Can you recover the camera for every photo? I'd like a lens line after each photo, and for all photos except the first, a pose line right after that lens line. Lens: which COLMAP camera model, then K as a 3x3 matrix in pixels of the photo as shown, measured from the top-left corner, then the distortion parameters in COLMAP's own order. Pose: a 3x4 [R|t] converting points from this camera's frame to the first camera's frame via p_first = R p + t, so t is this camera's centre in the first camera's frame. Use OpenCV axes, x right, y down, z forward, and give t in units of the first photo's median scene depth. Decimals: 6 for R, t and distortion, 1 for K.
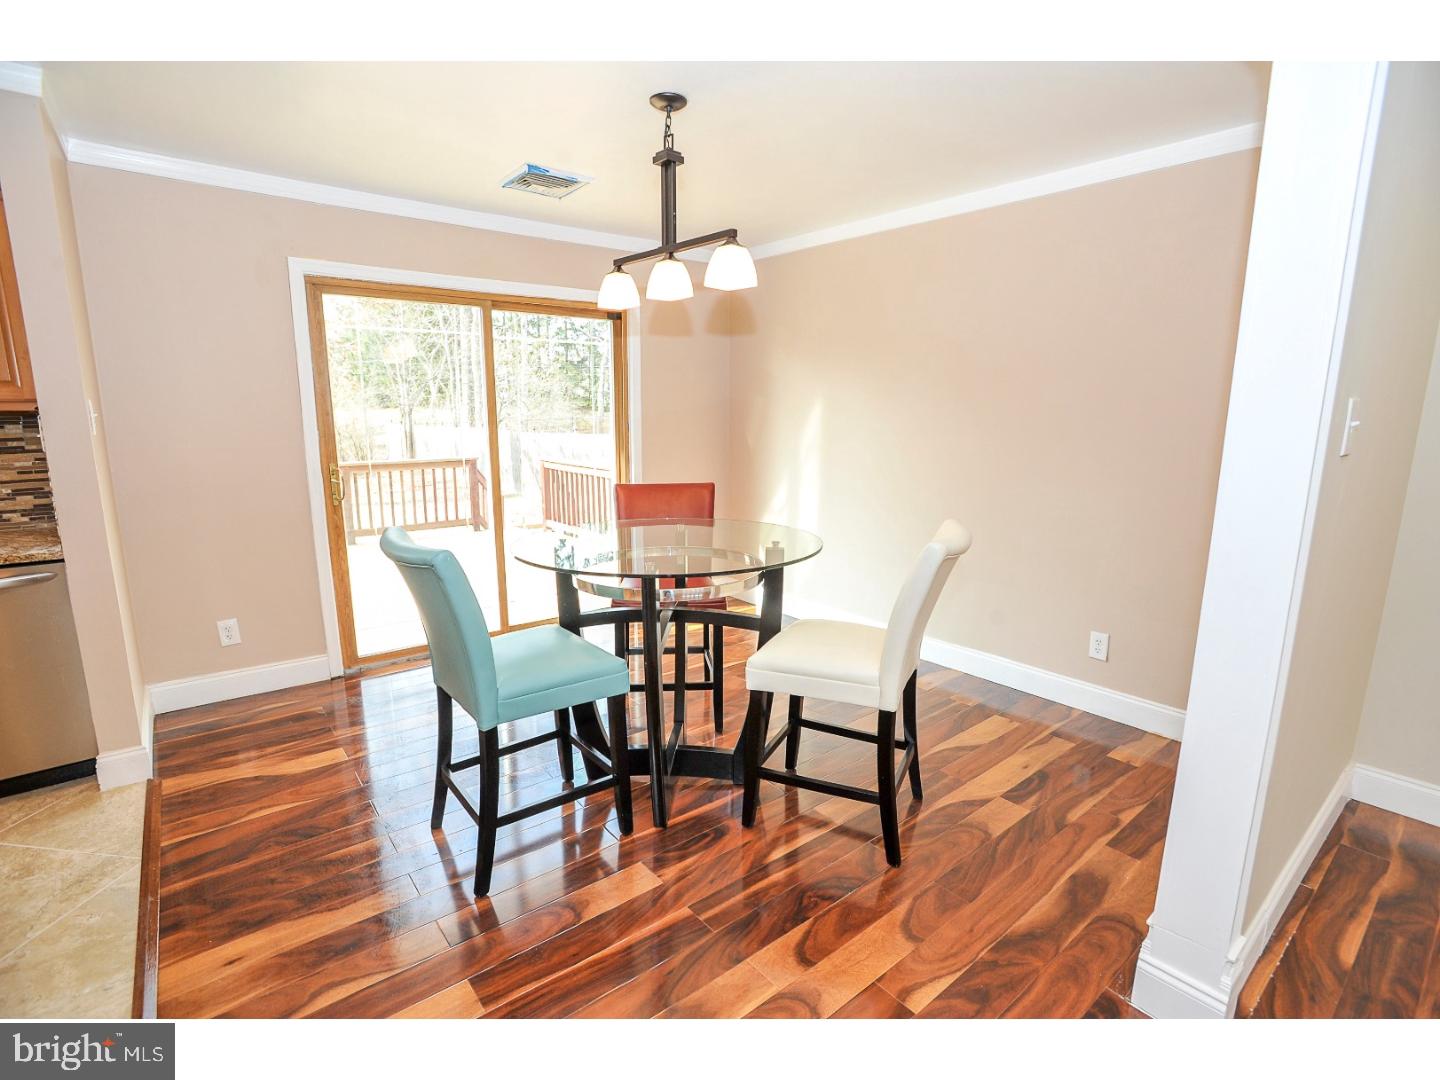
lens RADIAL K [[697.7, 0, 717.4], [0, 697.7, 540.8], [0, 0, 1]] dist [-0.025401, 0.002104]
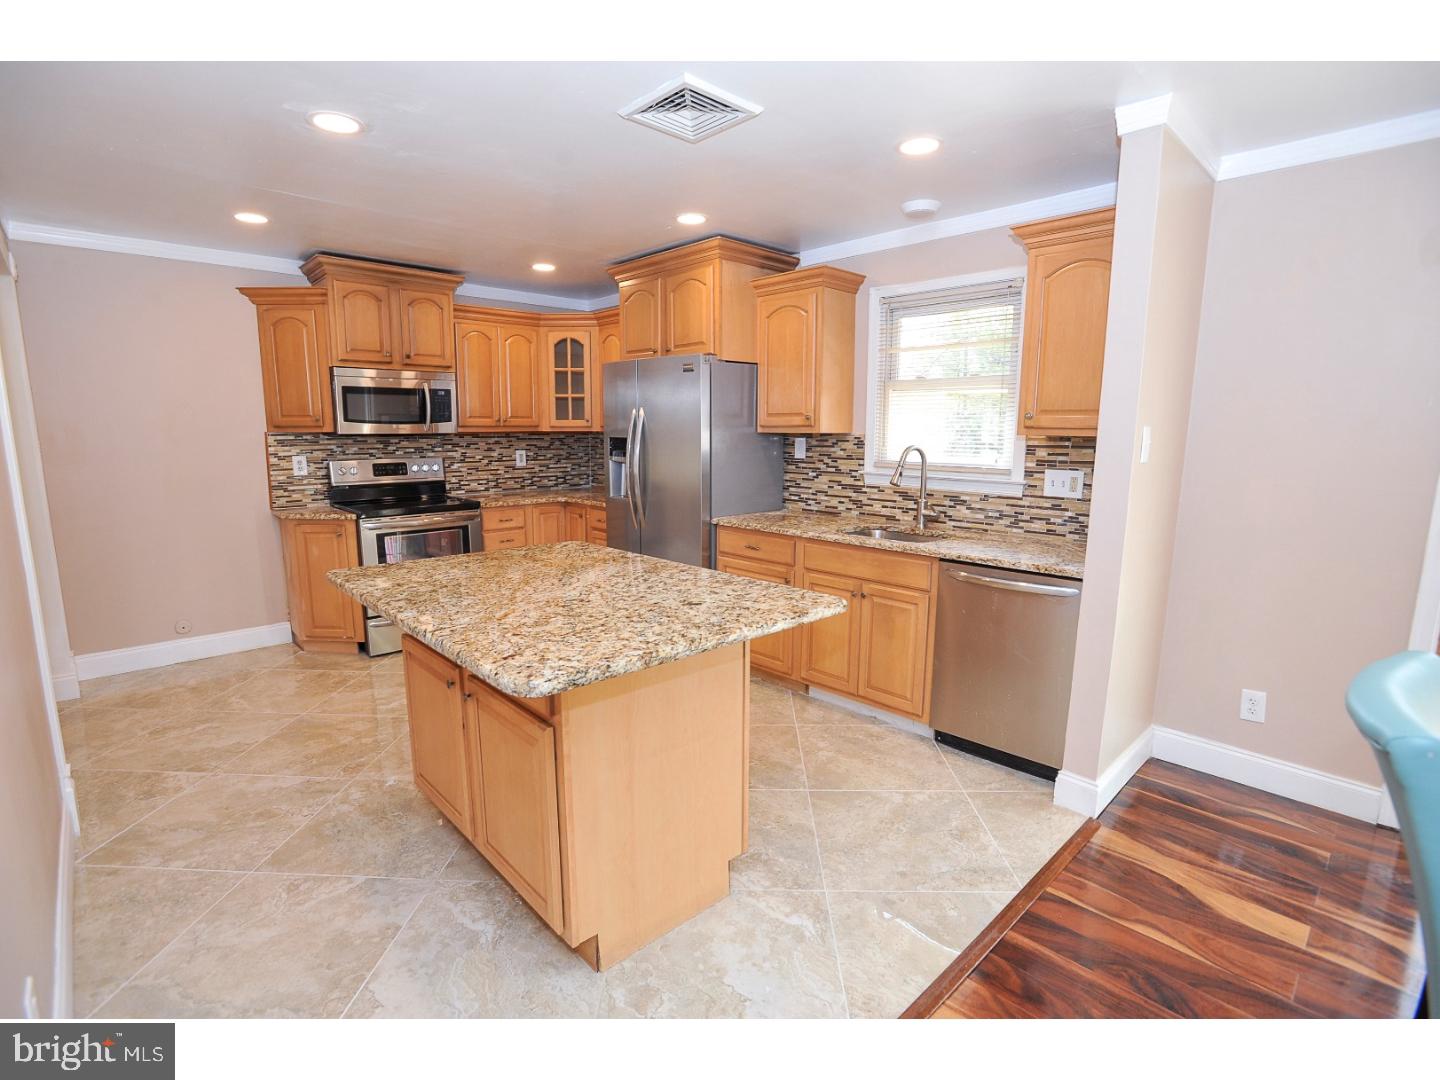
lens RADIAL K [[697.7, 0, 718.9], [0, 697.7, 533.8], [0, 0, 1]] dist [-0.025401, 0.002104]
pose [[0.086848, 0.151162, -0.984687, 0.022181], [-0.187893, 0.973167, 0.132822, -0.071104], [0.978342, 0.173481, 0.112920, 0.299482]]
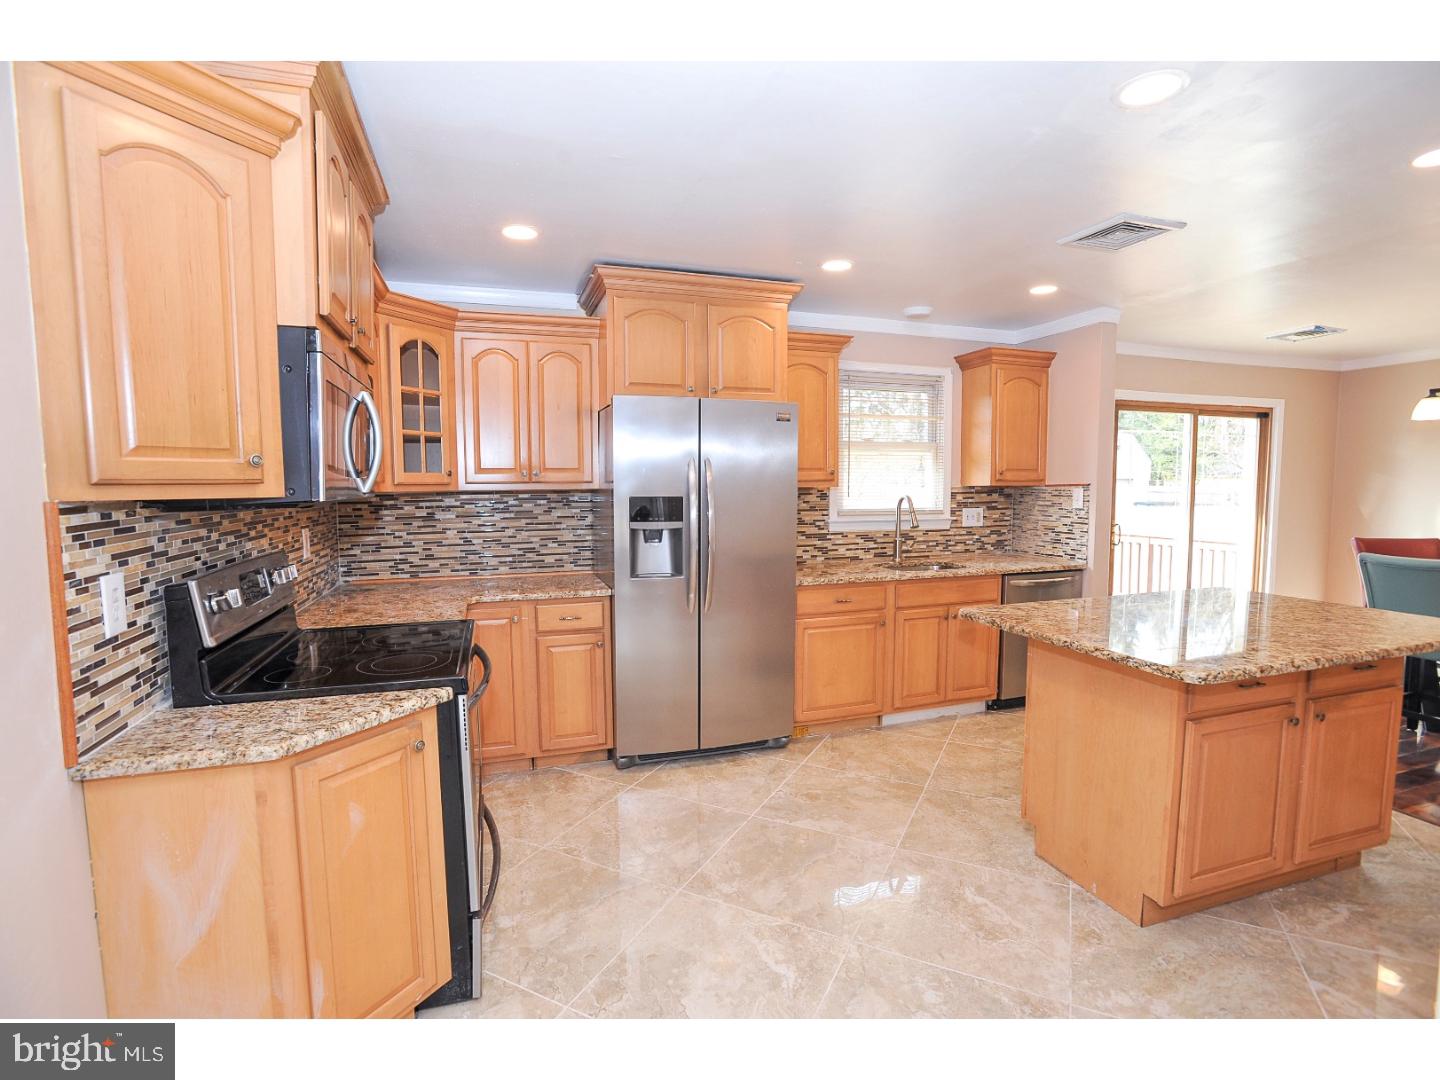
lens RADIAL K [[697.7, 0, 720.4], [0, 697.7, 541.8], [0, 0, 1]] dist [-0.025401, 0.002104]
pose [[0.941063, 0.023424, -0.337419, -1.117225], [-0.057610, 0.994123, -0.091659, 0.156494], [0.333289, 0.105696, 0.936882, -0.891809]]
